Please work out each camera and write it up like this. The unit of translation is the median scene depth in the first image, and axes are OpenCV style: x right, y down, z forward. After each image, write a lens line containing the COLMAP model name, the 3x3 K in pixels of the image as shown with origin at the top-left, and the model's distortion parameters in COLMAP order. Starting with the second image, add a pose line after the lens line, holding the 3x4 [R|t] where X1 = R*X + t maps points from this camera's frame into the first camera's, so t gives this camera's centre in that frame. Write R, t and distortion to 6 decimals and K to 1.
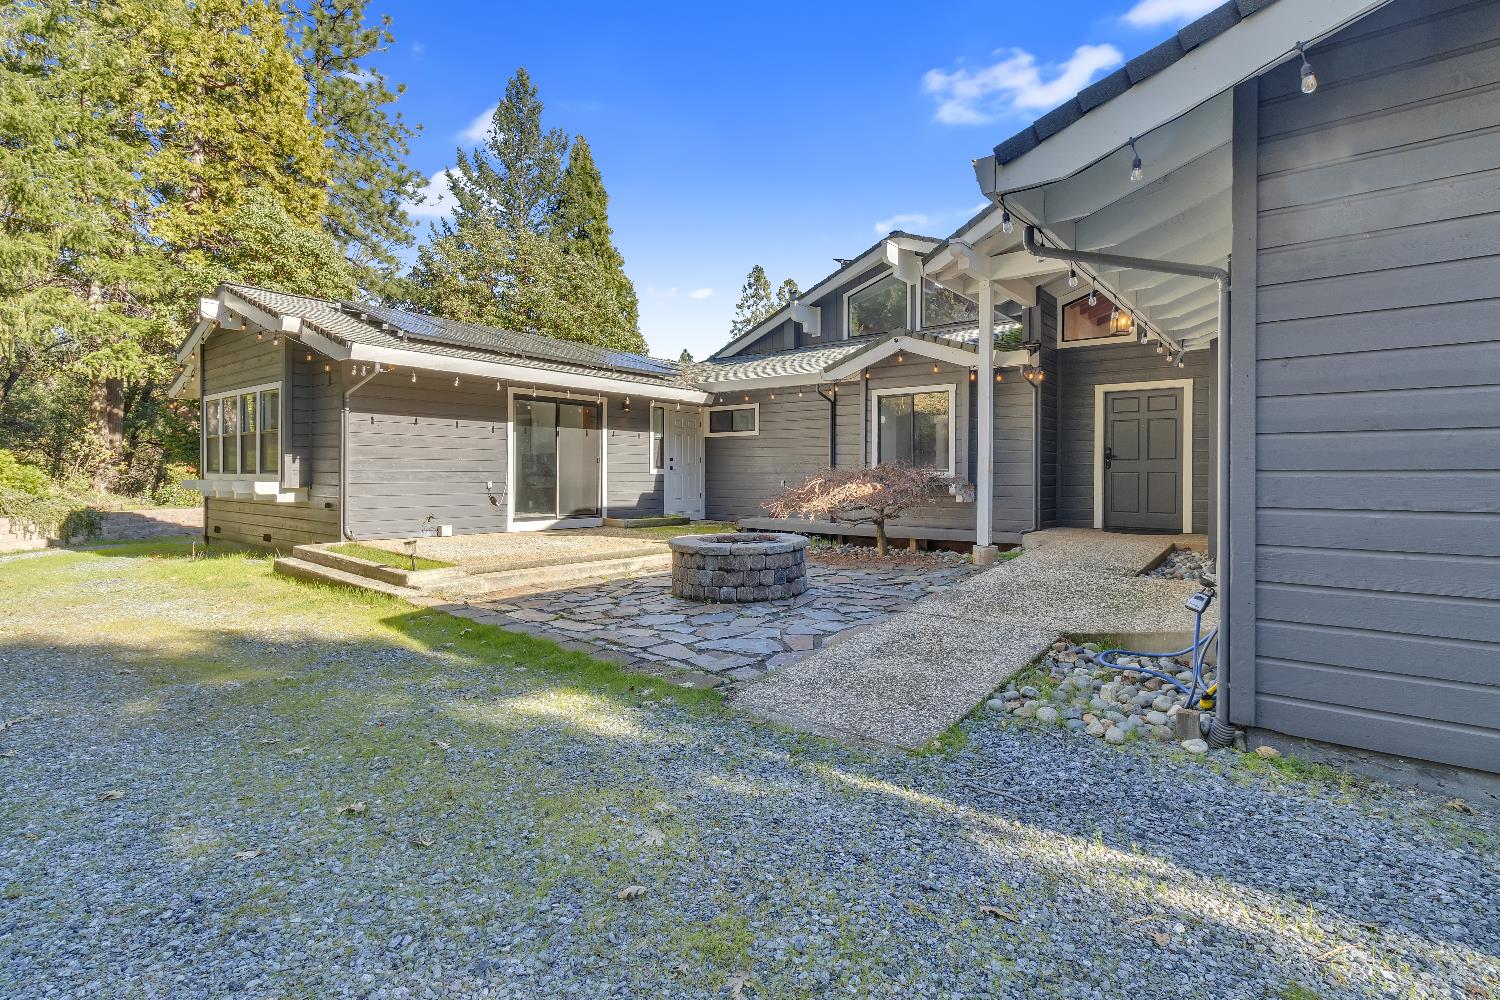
lens RADIAL K [[703.7, 0, 757.6], [0, 703.7, 465.9], [0, 0, 1]] dist [0.001166, 0.000079]
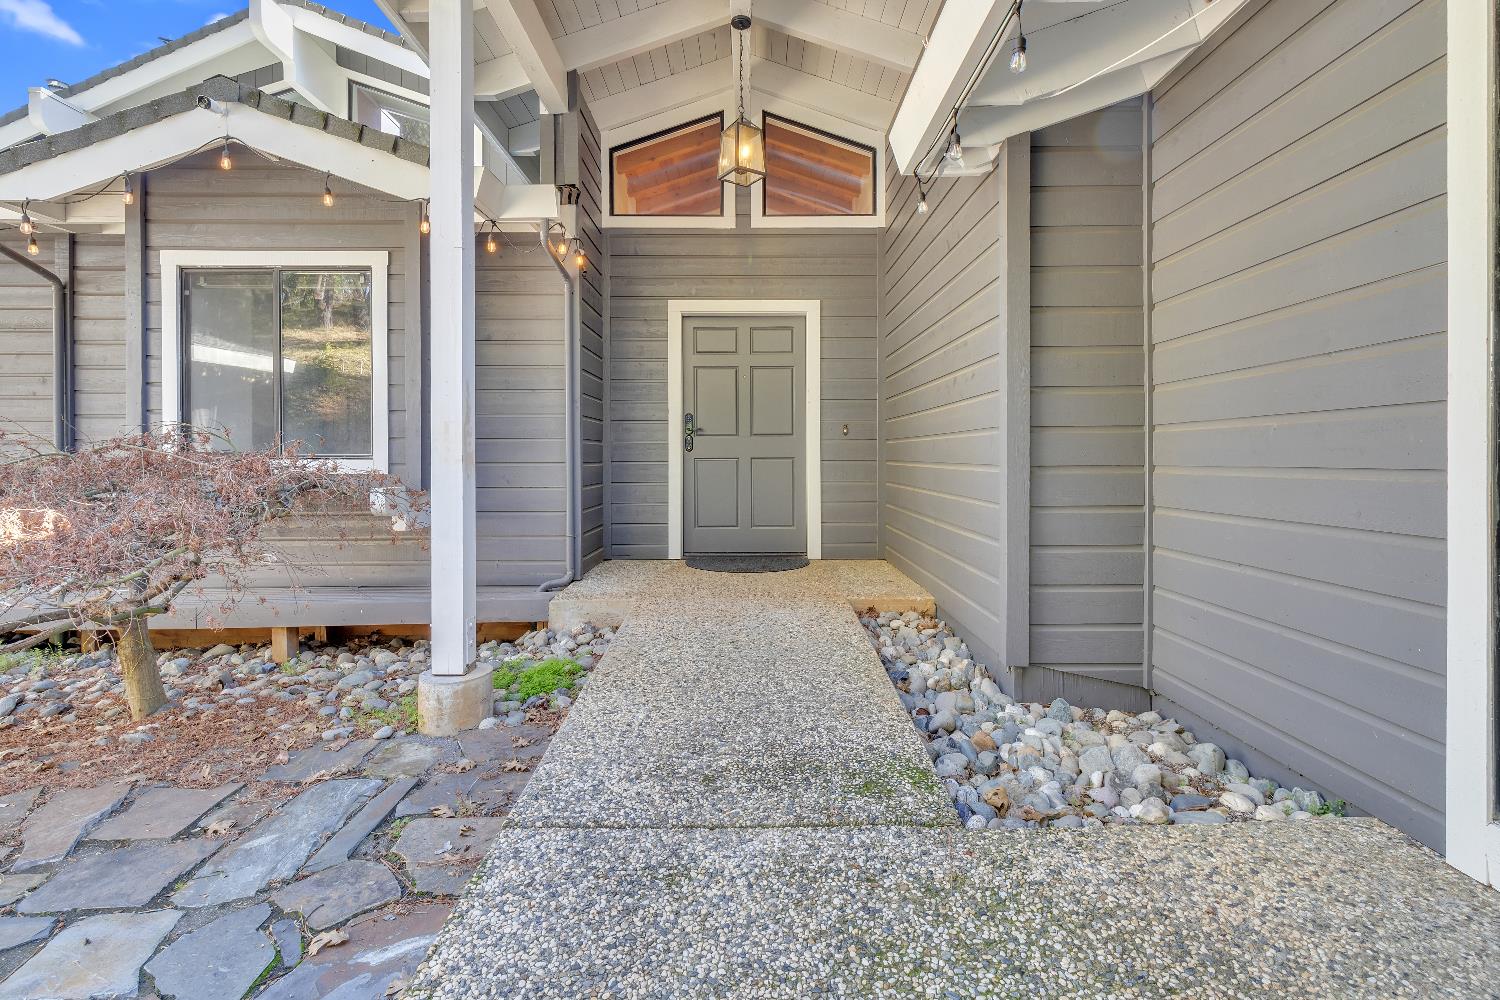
lens RADIAL K [[703.7, 0, 757.6], [0, 703.7, 465.9], [0, 0, 1]] dist [0.001166, 0.000079]
pose [[0.772407, -0.015893, 0.634929, 0.185311], [0.004040, 0.999790, 0.020111, 0.004353], [-0.635115, -0.012969, 0.772308, 0.538332]]
